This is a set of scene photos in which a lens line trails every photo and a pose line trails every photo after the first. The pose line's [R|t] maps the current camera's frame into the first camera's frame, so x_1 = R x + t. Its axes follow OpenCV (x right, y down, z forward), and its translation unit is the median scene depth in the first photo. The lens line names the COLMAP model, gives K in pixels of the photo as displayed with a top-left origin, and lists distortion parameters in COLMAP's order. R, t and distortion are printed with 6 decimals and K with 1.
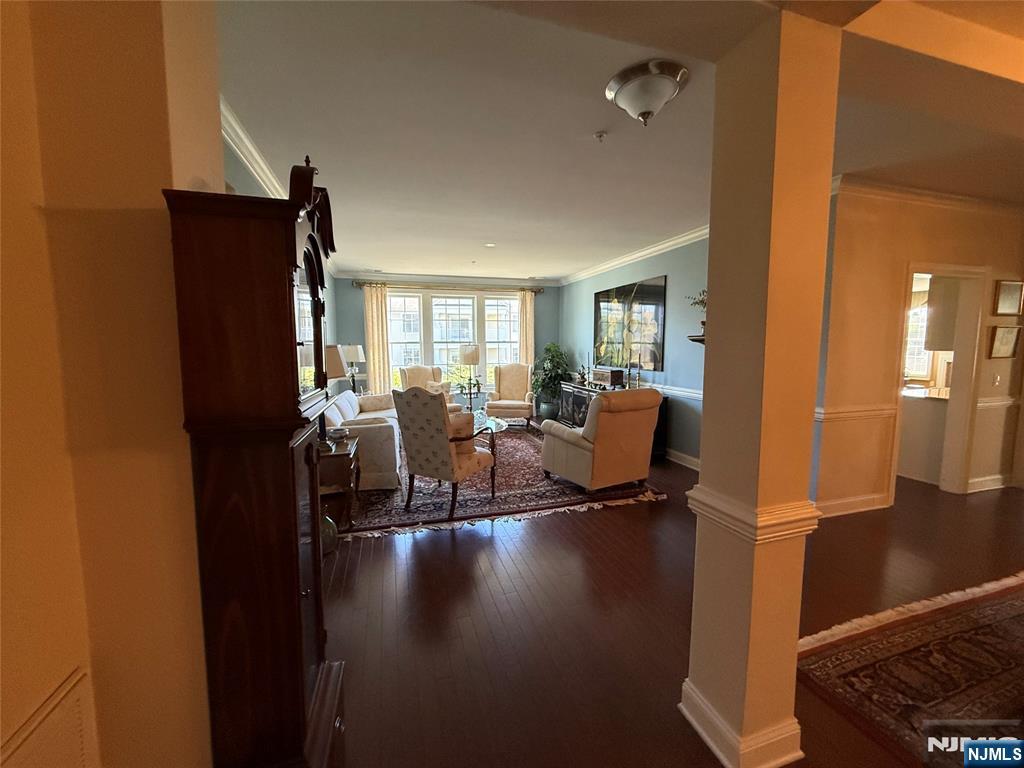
lens RADIAL K [[407.6, 0, 509.7], [0, 407.6, 387.3], [0, 0, 1]] dist [-0.003797, 0.000120]
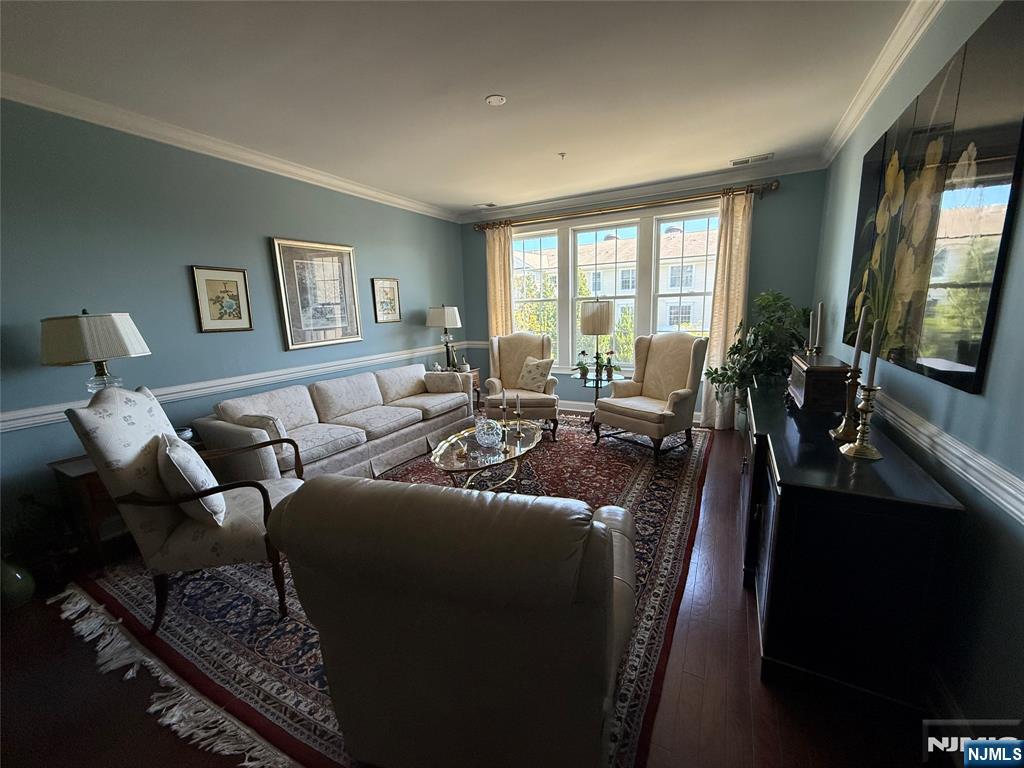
lens RADIAL K [[407.6, 0, 512.6], [0, 407.6, 382.7], [0, 0, 1]] dist [-0.003797, 0.000120]
pose [[0.705829, 0.110841, -0.699657, 0.254258], [-0.044254, 0.992653, 0.112615, -0.045216], [0.706998, -0.048524, 0.705548, 0.458114]]
